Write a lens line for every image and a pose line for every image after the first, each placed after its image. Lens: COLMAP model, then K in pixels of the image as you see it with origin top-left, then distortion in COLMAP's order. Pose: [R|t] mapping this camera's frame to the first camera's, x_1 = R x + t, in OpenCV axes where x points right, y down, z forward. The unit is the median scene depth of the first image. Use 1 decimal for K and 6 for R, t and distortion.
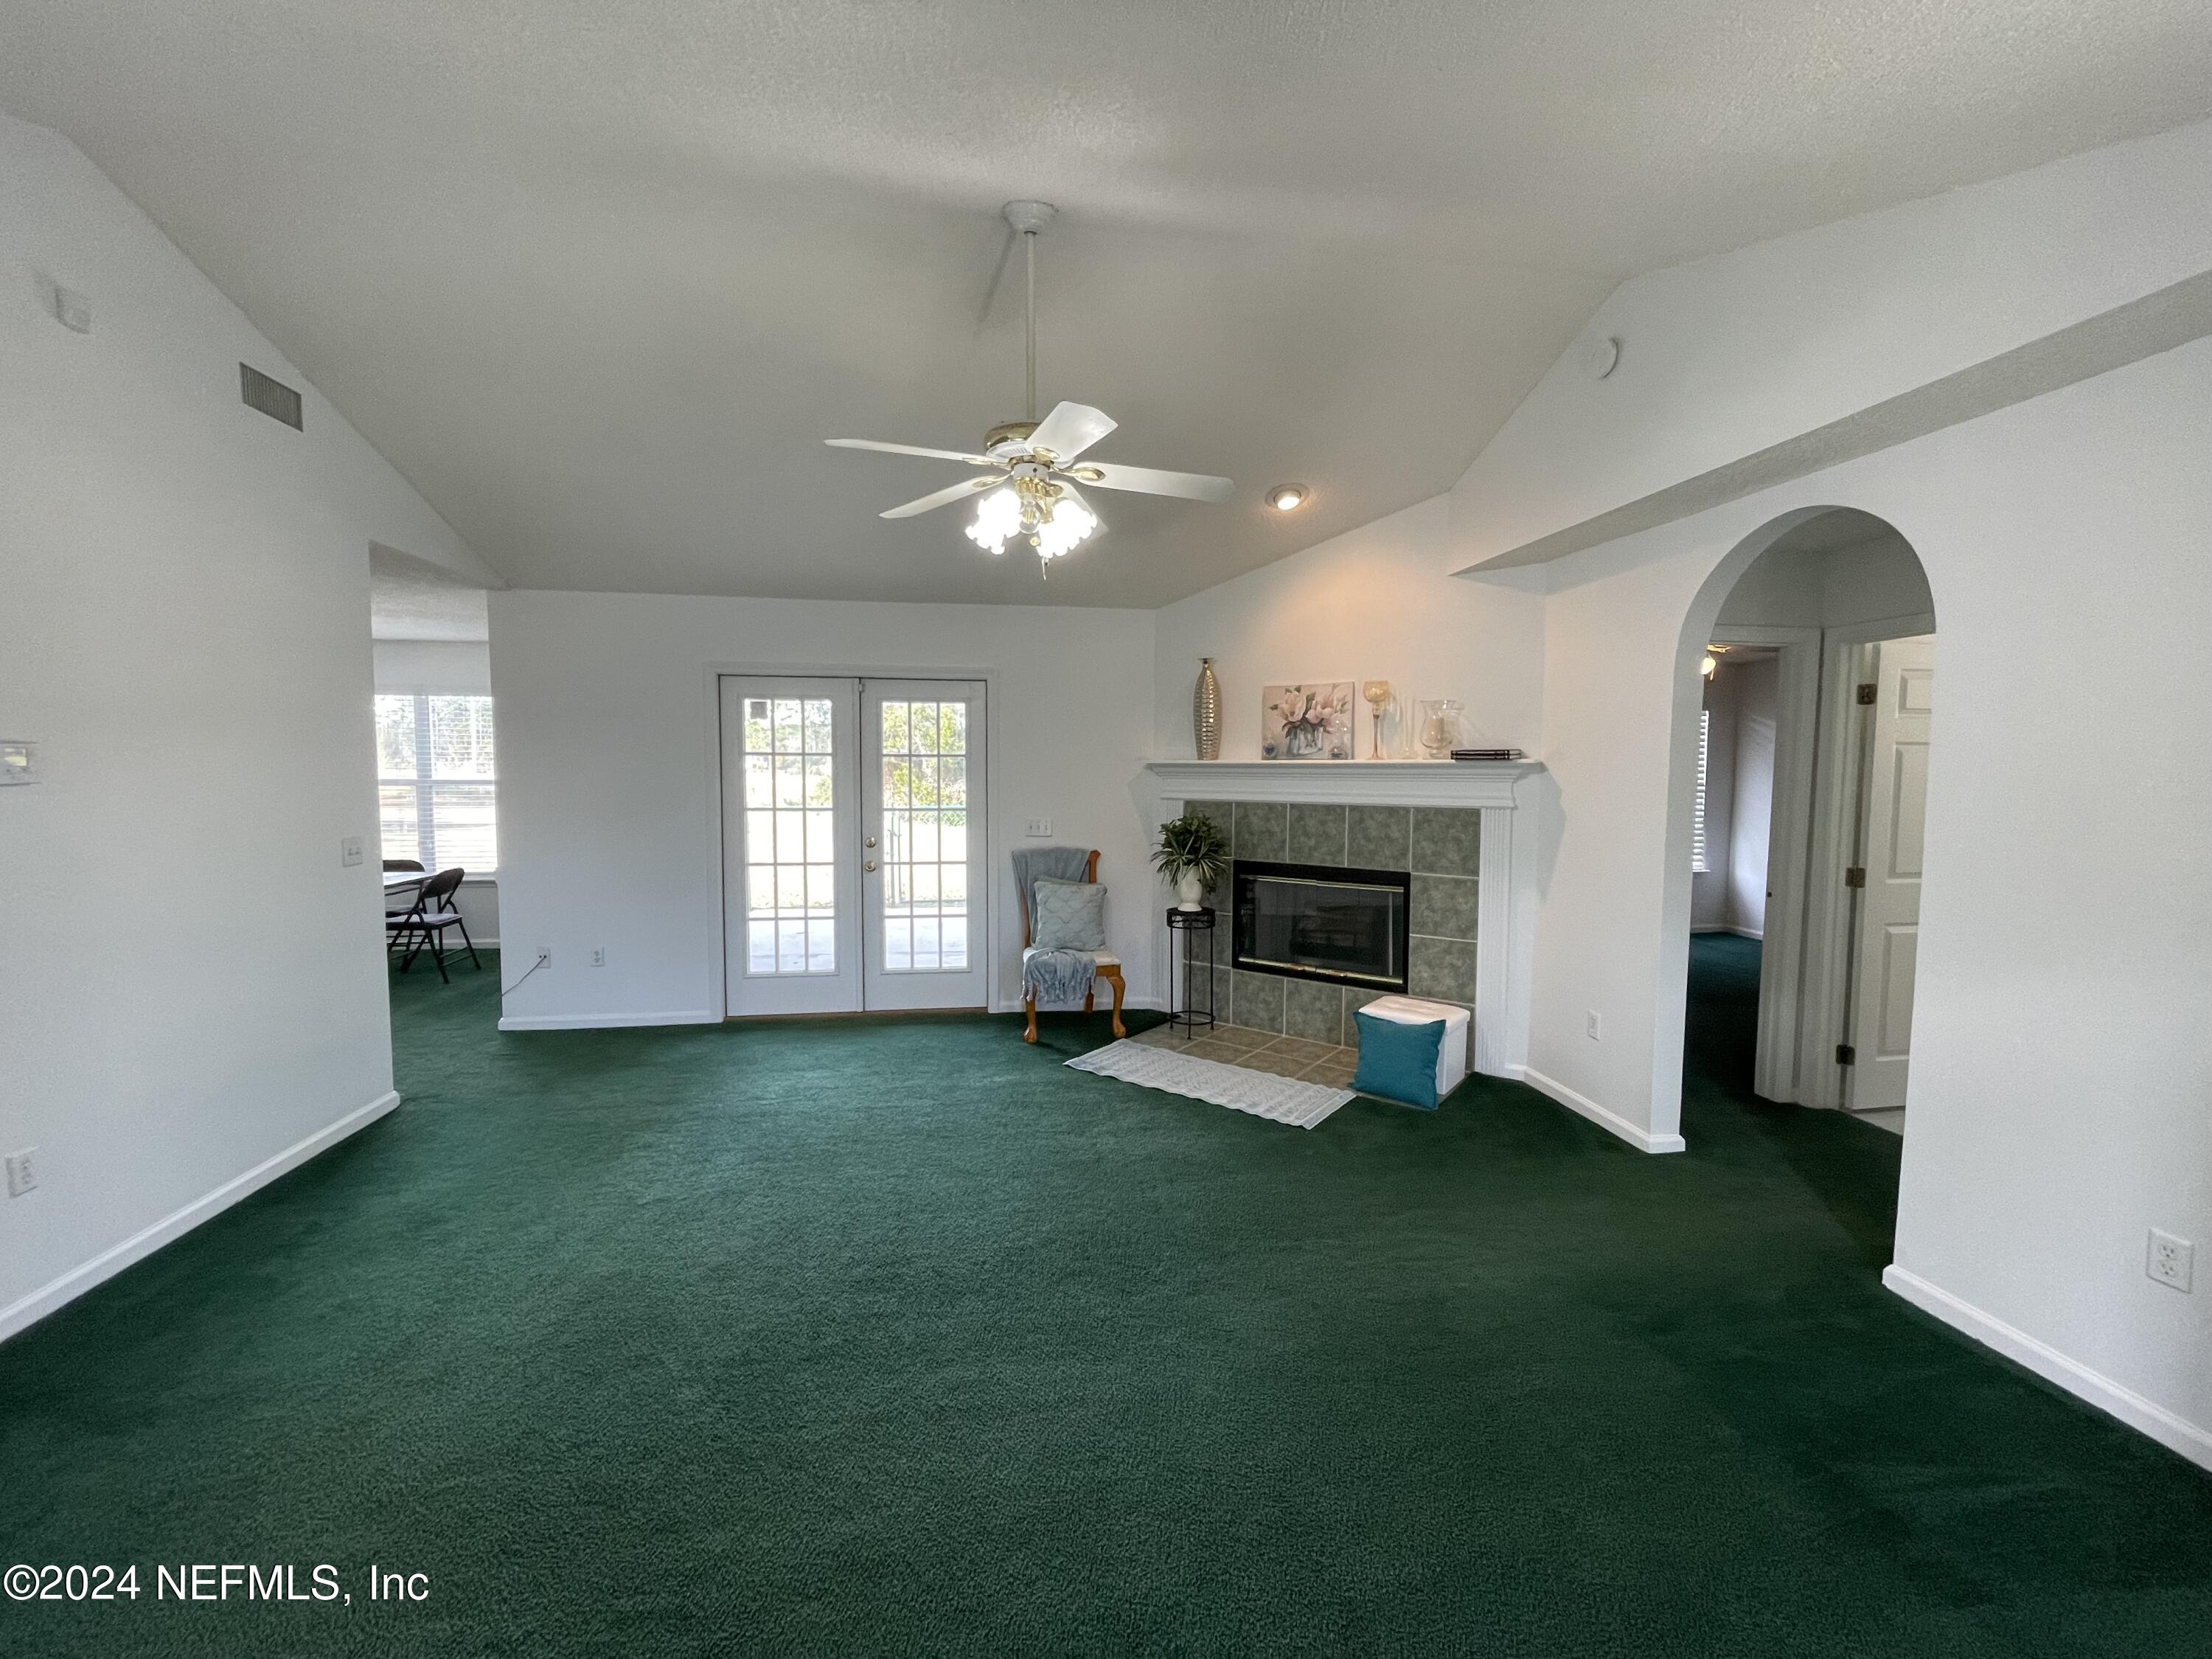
lens RADIAL K [[893.1, 0, 1108.7], [0, 893.1, 825.7], [0, 0, 1]] dist [-0.004765, -0.000165]
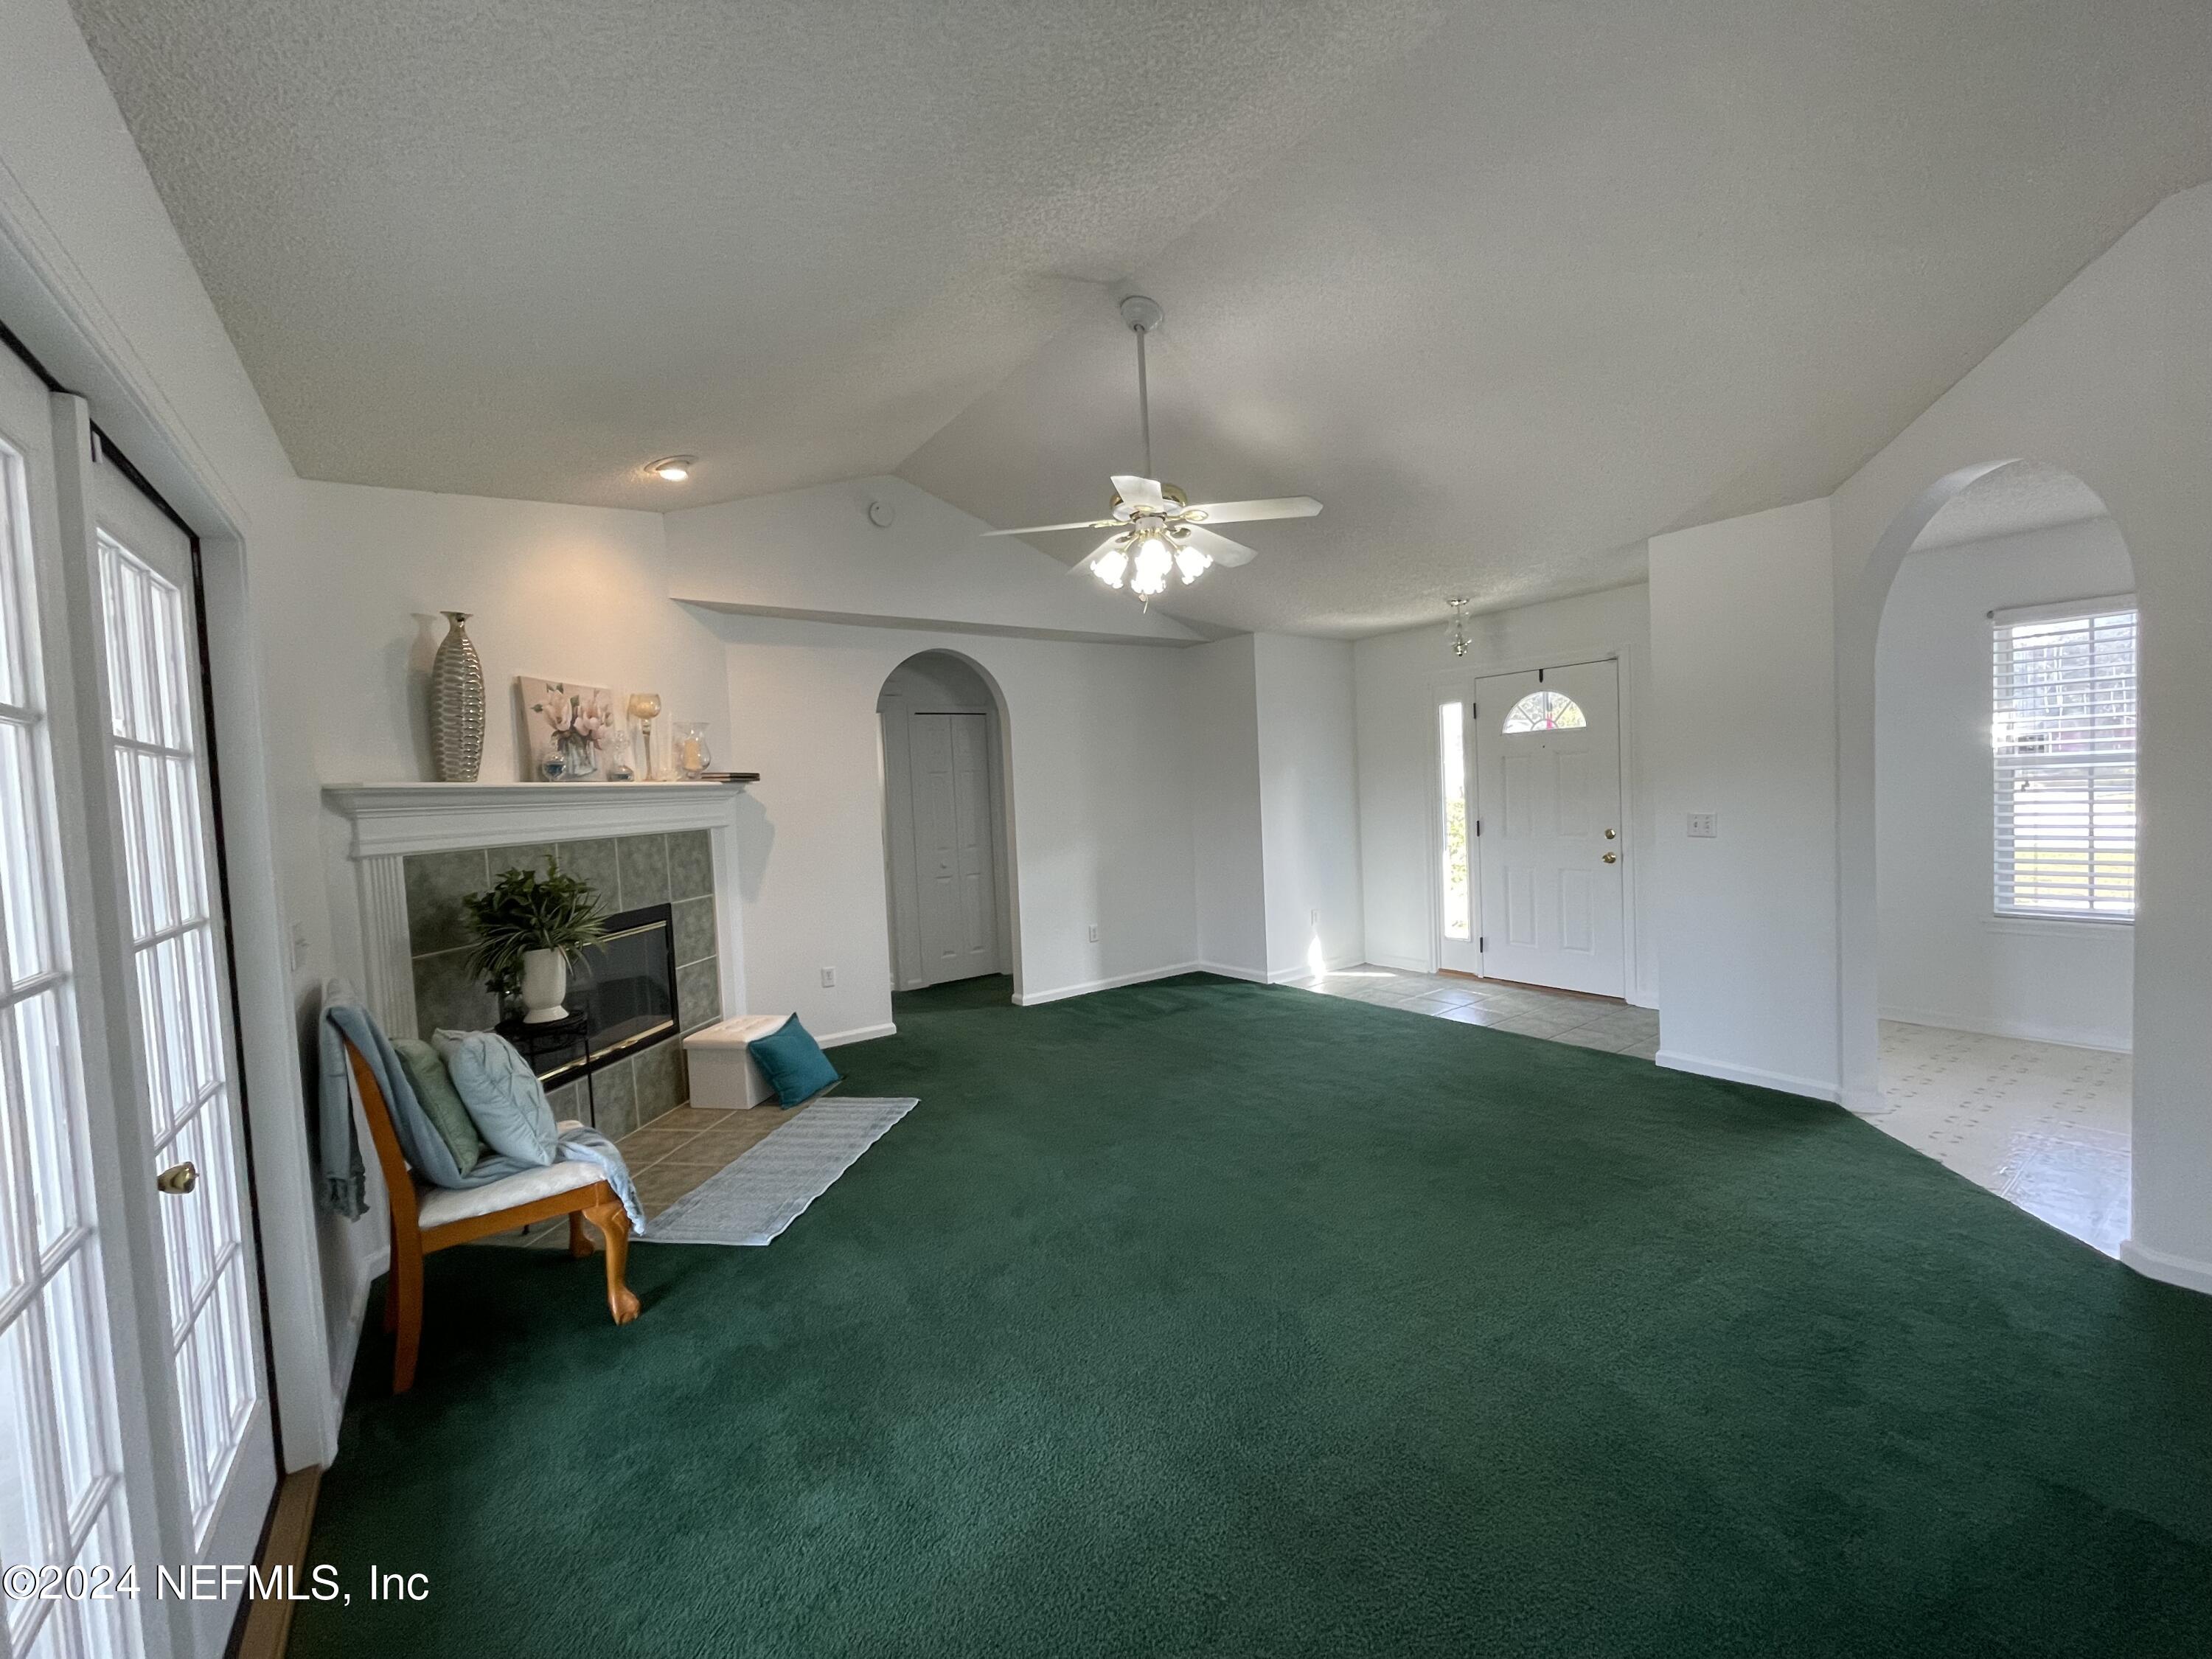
lens RADIAL K [[893.1, 0, 1104.9], [0, 893.1, 822.3], [0, 0, 1]] dist [-0.004765, -0.000165]
pose [[-0.459793, -0.014680, 0.887905, -0.686593], [0.102722, 0.992272, 0.069599, -0.048413], [-0.882065, 0.123208, -0.454732, 0.988329]]
